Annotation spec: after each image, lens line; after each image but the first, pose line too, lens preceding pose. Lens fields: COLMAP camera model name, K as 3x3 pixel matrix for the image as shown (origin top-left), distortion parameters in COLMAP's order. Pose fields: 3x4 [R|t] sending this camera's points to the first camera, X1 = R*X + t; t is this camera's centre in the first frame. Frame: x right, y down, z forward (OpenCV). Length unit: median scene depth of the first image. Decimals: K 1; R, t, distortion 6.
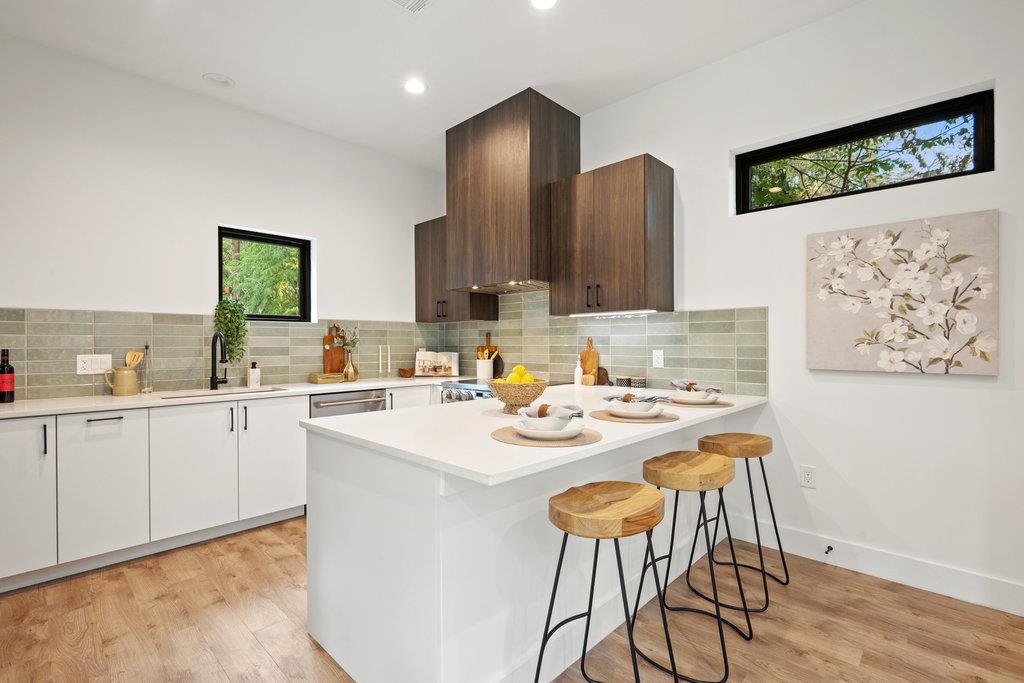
lens RADIAL K [[467.0, 0, 511.8], [0, 467.0, 344.2], [0, 0, 1]] dist [0.011273, -0.010880]
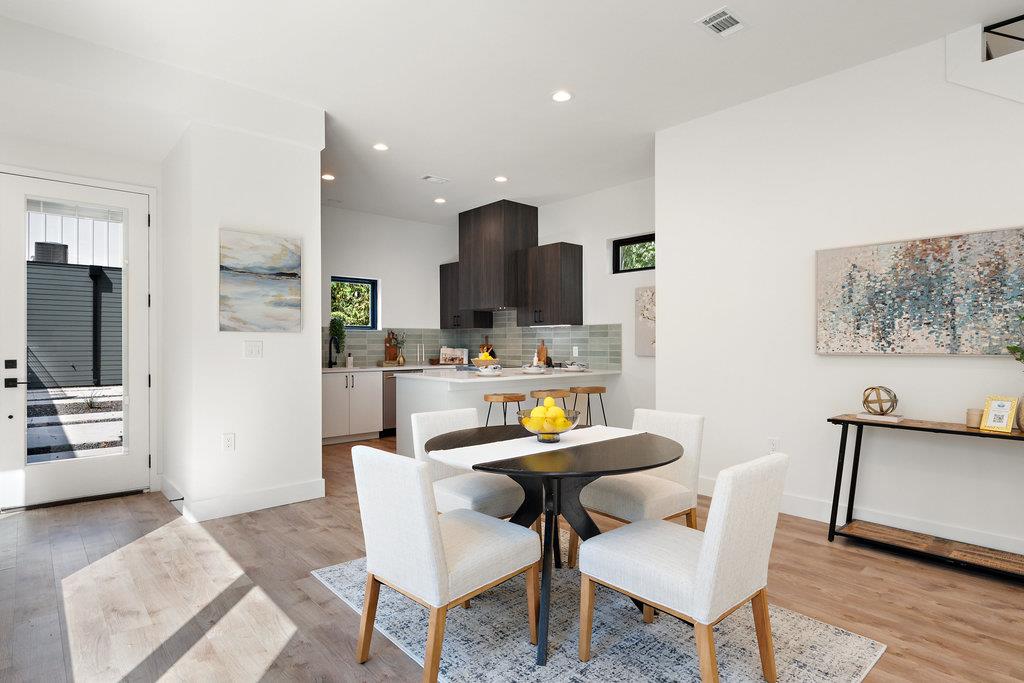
lens RADIAL K [[539.9, 0, 512.0], [0, 539.9, 341.5], [0, 0, 1]] dist [-0.002228, -0.000813]
pose [[0.997470, 0.000973, -0.071076, 0.215099], [-0.001400, 0.999981, -0.005960, 0.005769], [0.071069, 0.006045, 0.997453, -1.043072]]
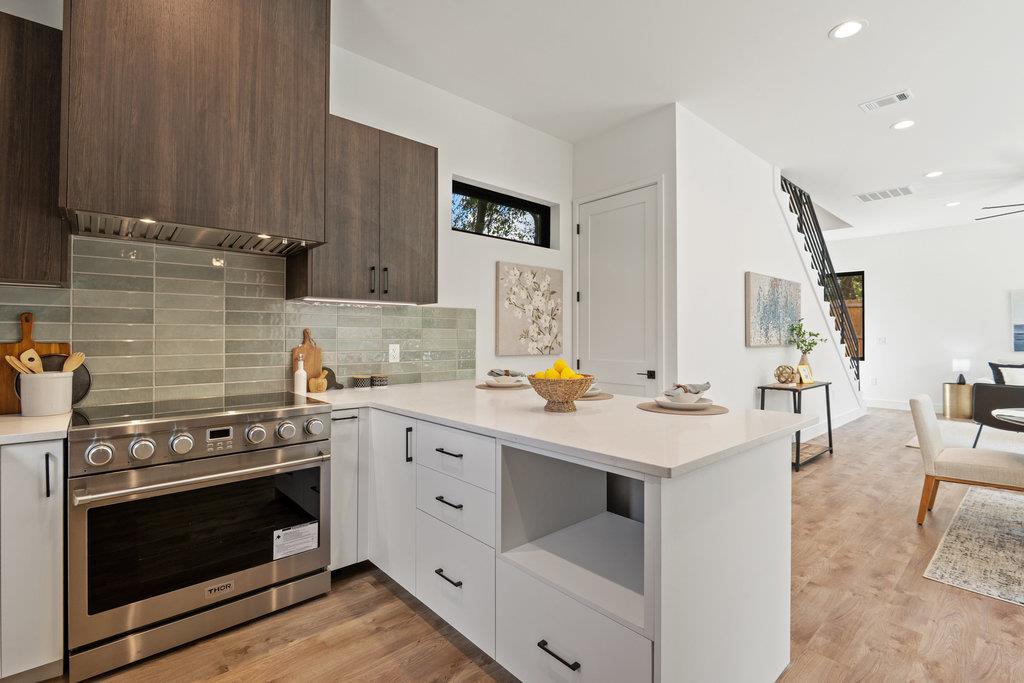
lens RADIAL K [[469.7, 0, 511.8], [0, 469.7, 332.6], [0, 0, 1]] dist [0.009334, -0.011173]
pose [[0.071825, 0.013146, 0.997331, -0.621589], [0.001480, 0.999911, -0.013286, 0.001852], [-0.997416, 0.002430, 0.071799, 0.680221]]
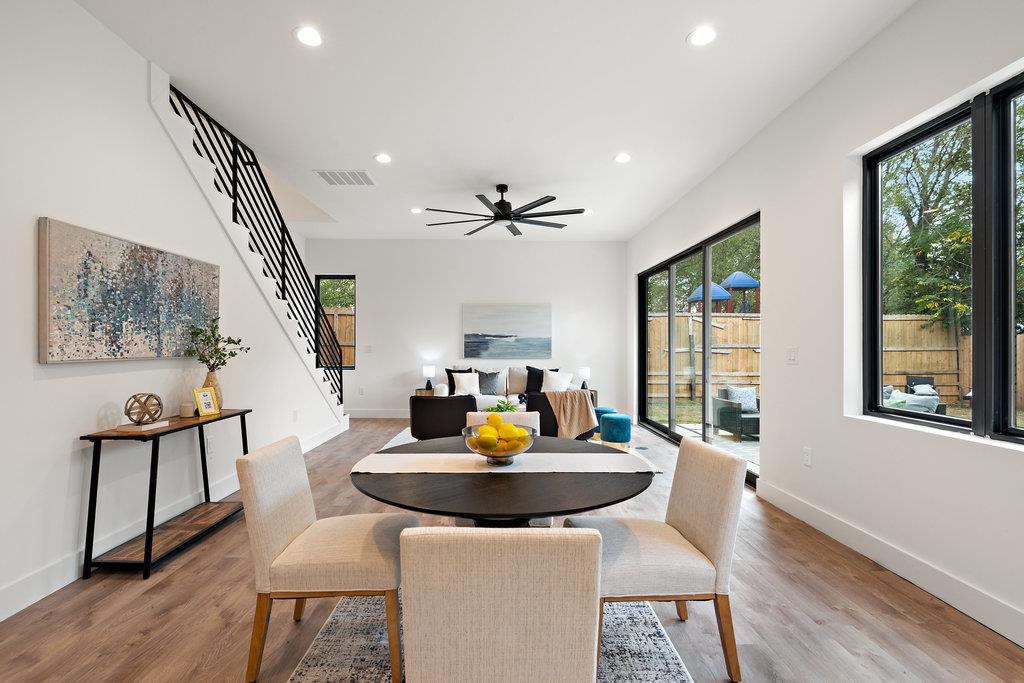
lens RADIAL K [[467.0, 0, 511.8], [0, 467.0, 344.2], [0, 0, 1]] dist [0.011273, -0.010880]
pose [[-0.712435, 0.002289, 0.701734, -0.201624], [0.001162, 0.999997, -0.002082, -0.001260], [-0.701737, -0.000668, -0.712436, 0.110835]]
